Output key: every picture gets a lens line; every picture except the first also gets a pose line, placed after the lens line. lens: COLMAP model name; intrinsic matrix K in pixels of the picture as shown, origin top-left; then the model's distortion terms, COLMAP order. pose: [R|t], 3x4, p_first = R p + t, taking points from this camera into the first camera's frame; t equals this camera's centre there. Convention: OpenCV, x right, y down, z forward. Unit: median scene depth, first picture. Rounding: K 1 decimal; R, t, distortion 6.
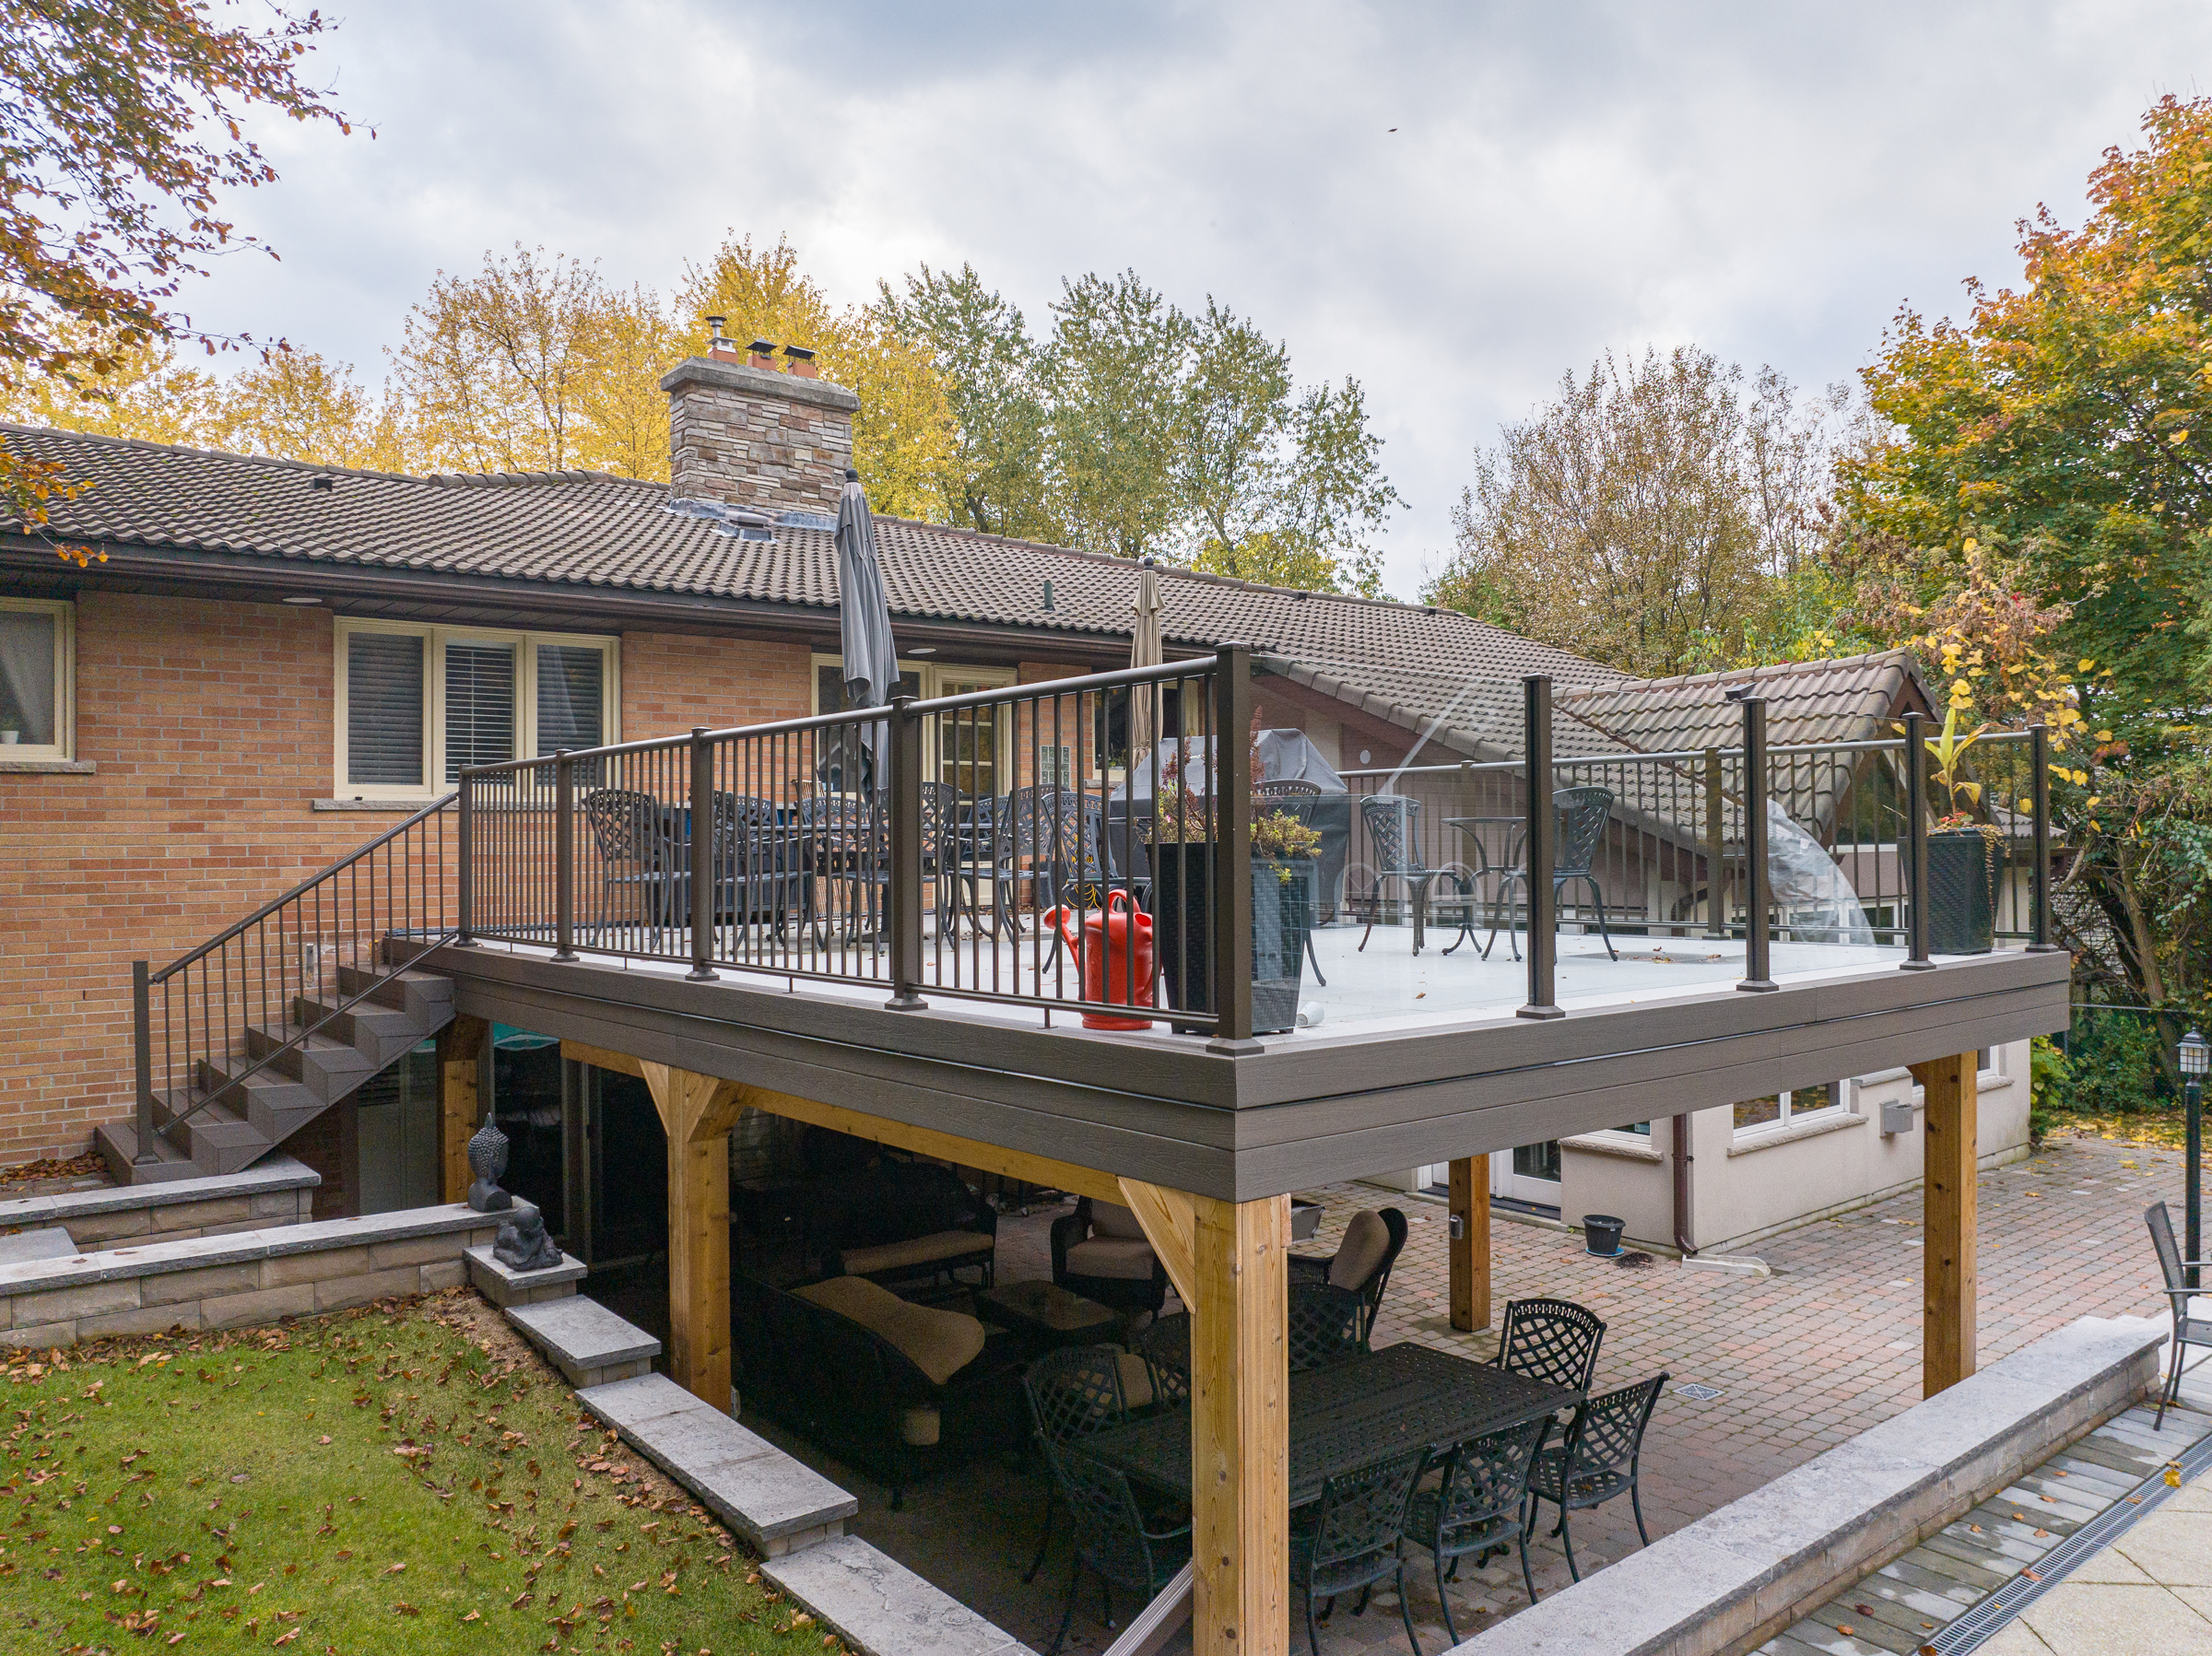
lens RADIAL K [[1598.2, 0, 1110.2], [0, 1598.2, 830.6], [0, 0, 1]] dist [-0.053038, 0.031546]
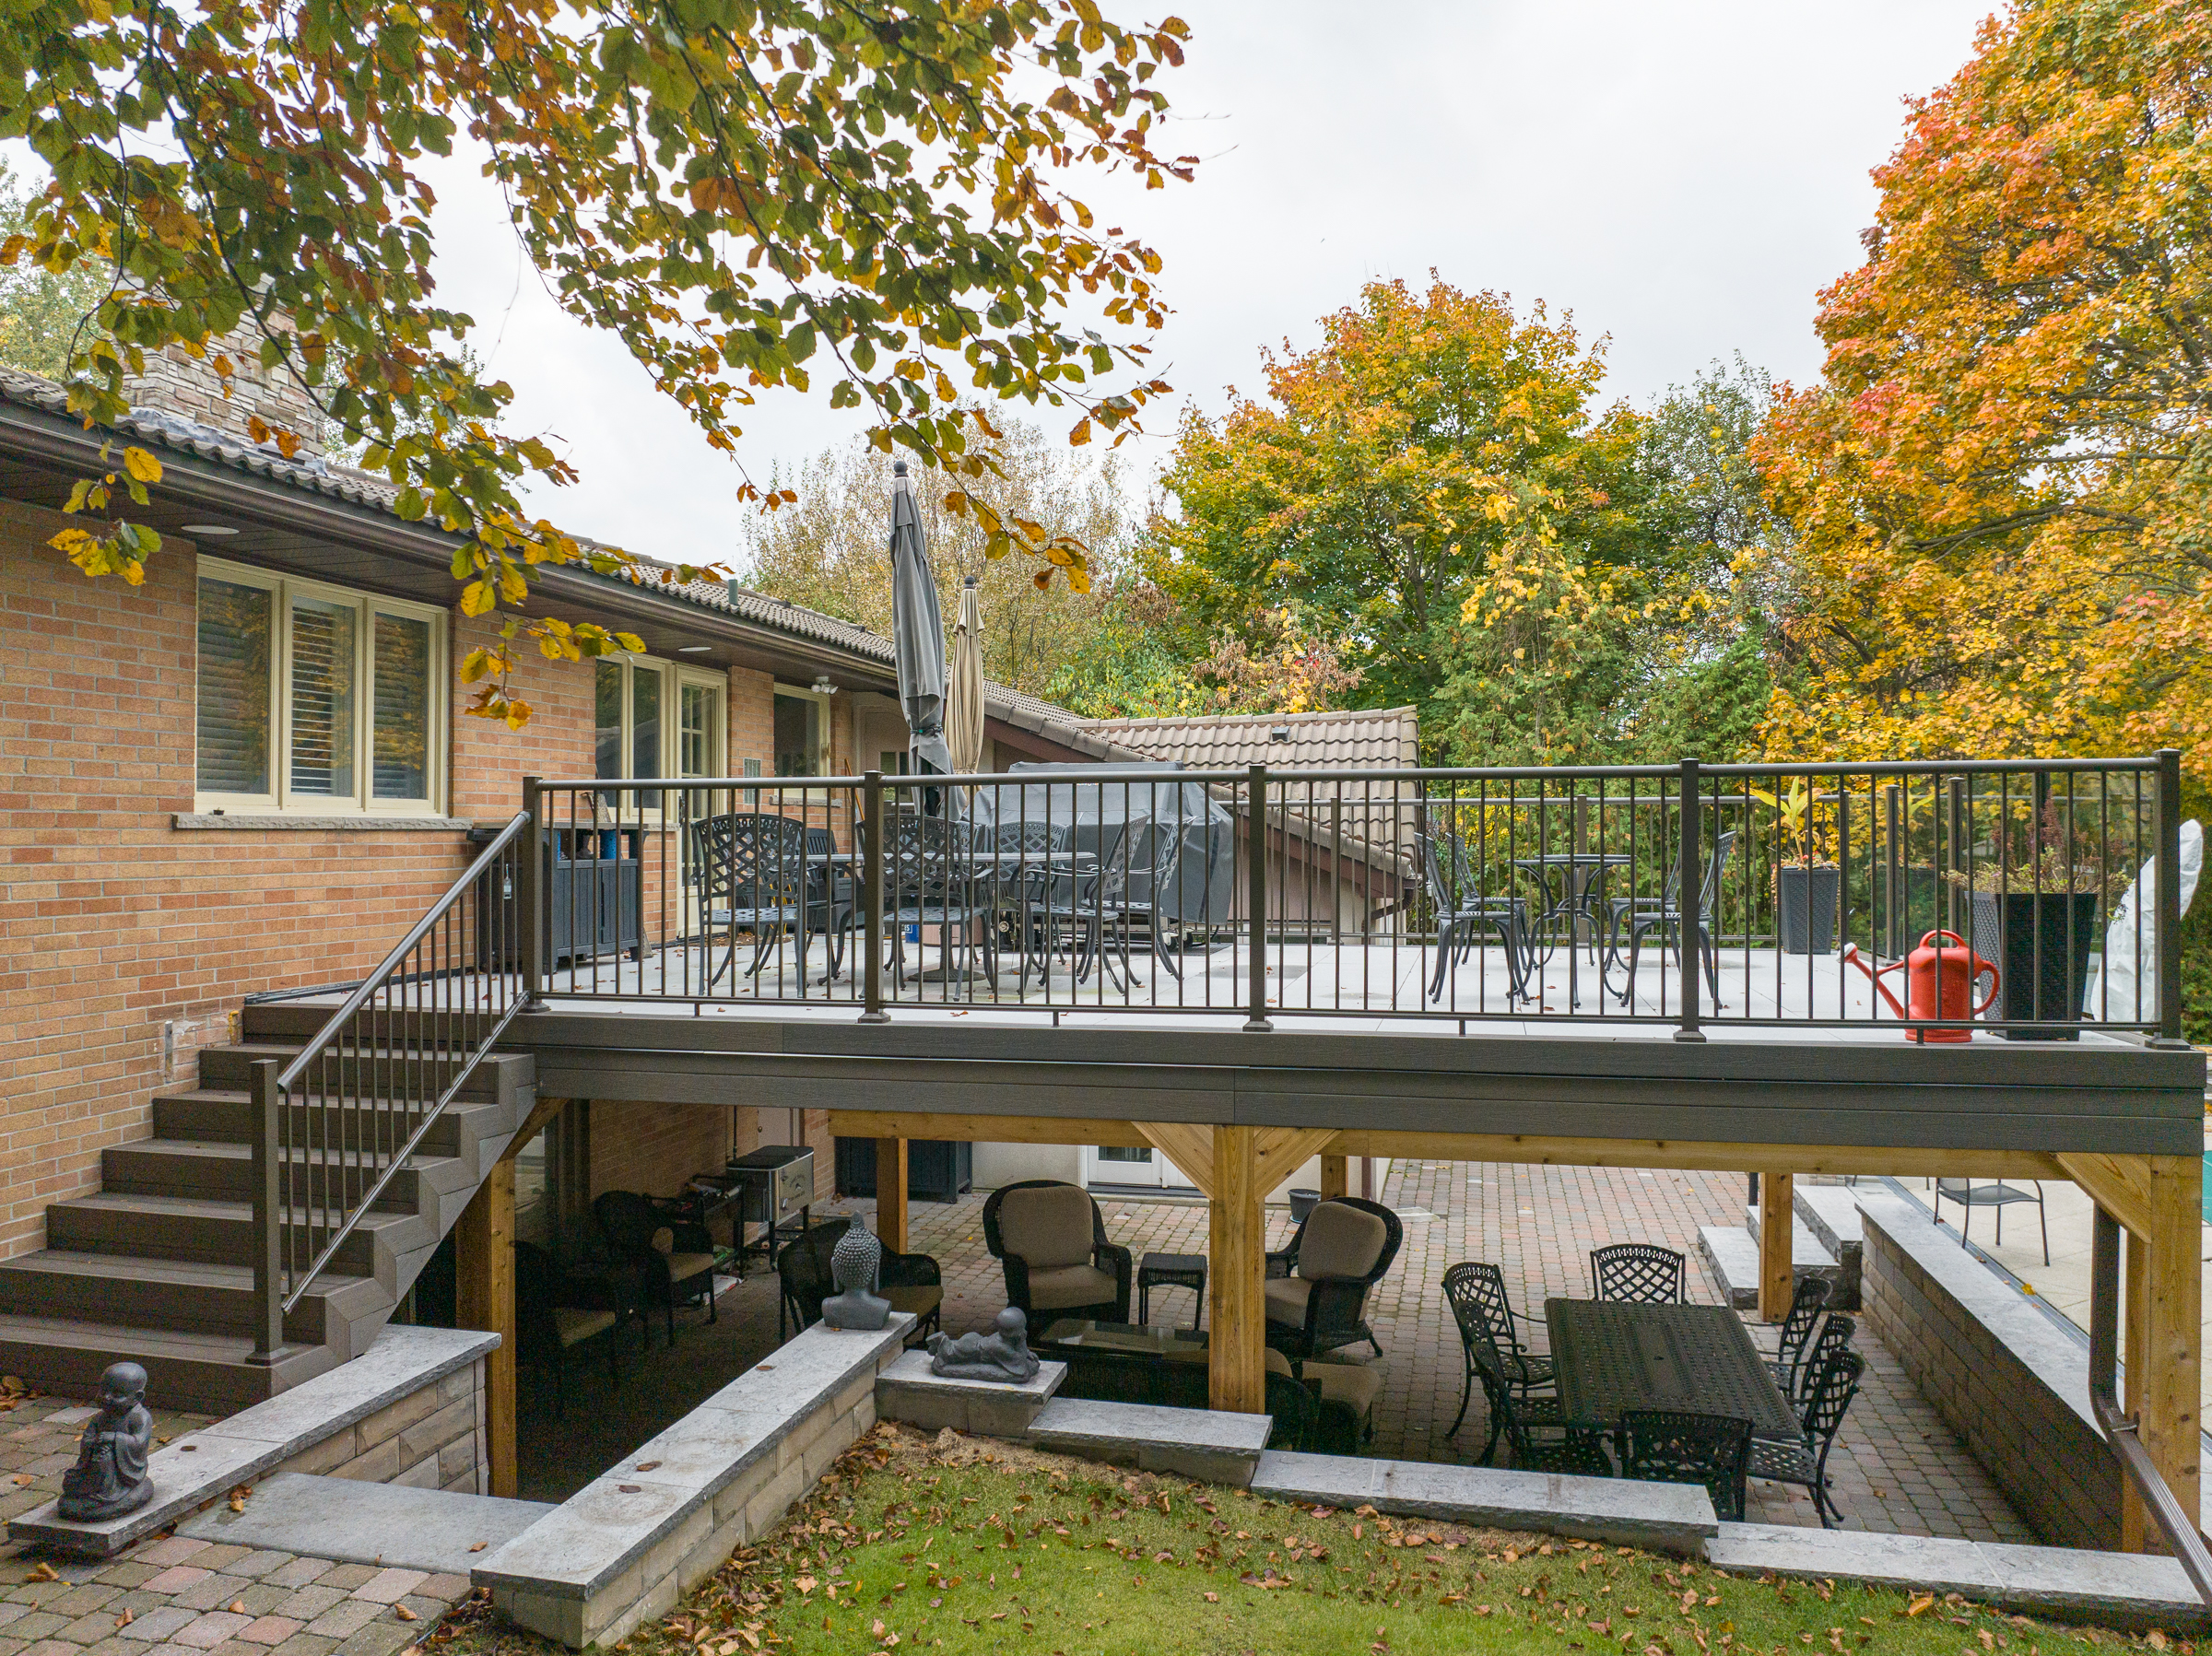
lens RADIAL K [[1604.4, 0, 1106.0], [0, 1604.4, 828.0], [0, 0, 1]] dist [-0.029470, 0.001268]
pose [[0.792711, 0.011323, 0.609493, -0.805530], [-0.009927, 0.999935, -0.005666, -0.017948], [-0.609517, -0.001559, 0.792772, 0.260084]]
